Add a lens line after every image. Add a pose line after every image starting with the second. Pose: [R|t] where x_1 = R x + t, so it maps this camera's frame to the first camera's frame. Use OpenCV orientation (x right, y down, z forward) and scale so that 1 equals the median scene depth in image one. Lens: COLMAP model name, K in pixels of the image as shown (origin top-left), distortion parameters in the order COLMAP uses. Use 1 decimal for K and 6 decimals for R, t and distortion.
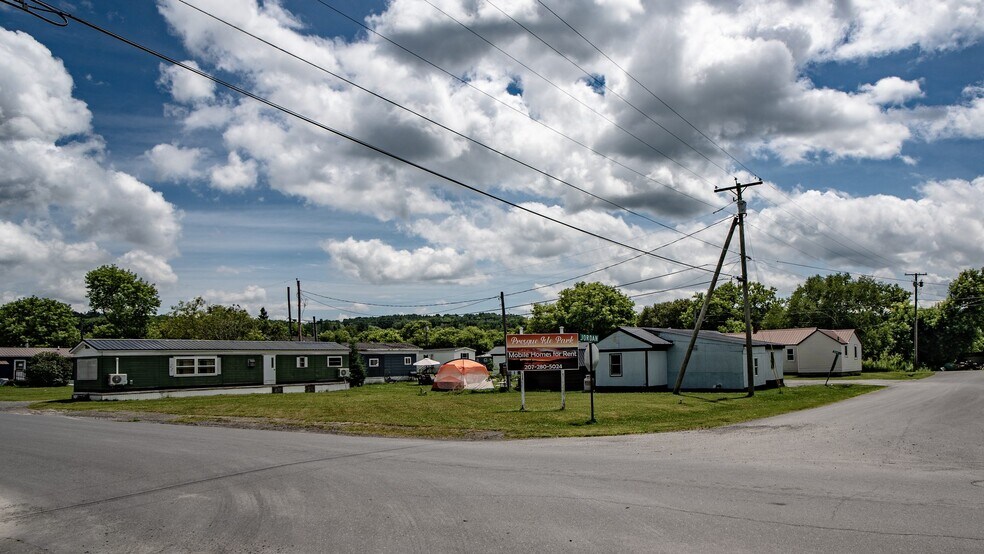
lens RADIAL K [[885.3, 0, 492.0], [0, 885.3, 277.0], [0, 0, 1]] dist [0.001862, 0.000906]
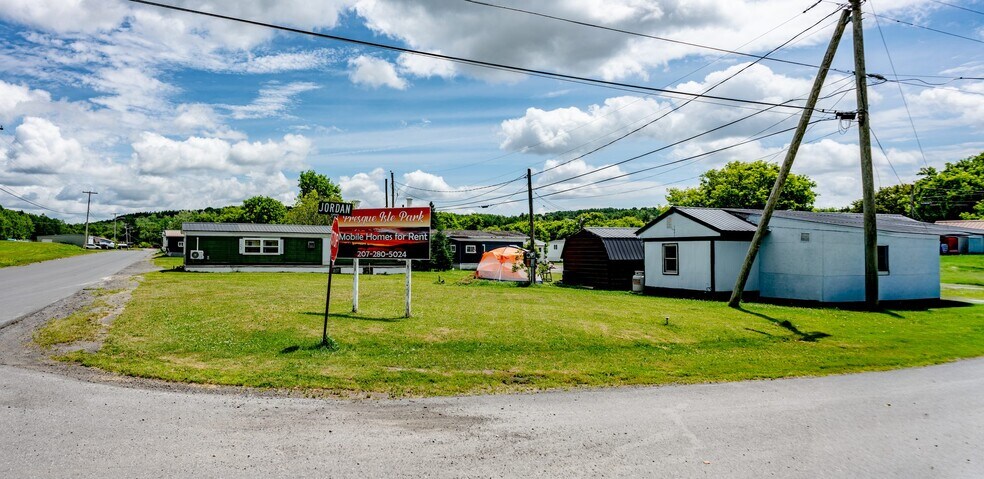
lens RADIAL K [[551.1, 0, 492.0], [0, 551.1, 239.5], [0, 0, 1]] dist [-0.001523, -0.000330]
pose [[0.774878, 0.013078, -0.631976, 0.344865], [0.031357, 0.997760, 0.059094, 0.056225], [0.631333, -0.065608, 0.772732, 0.607132]]
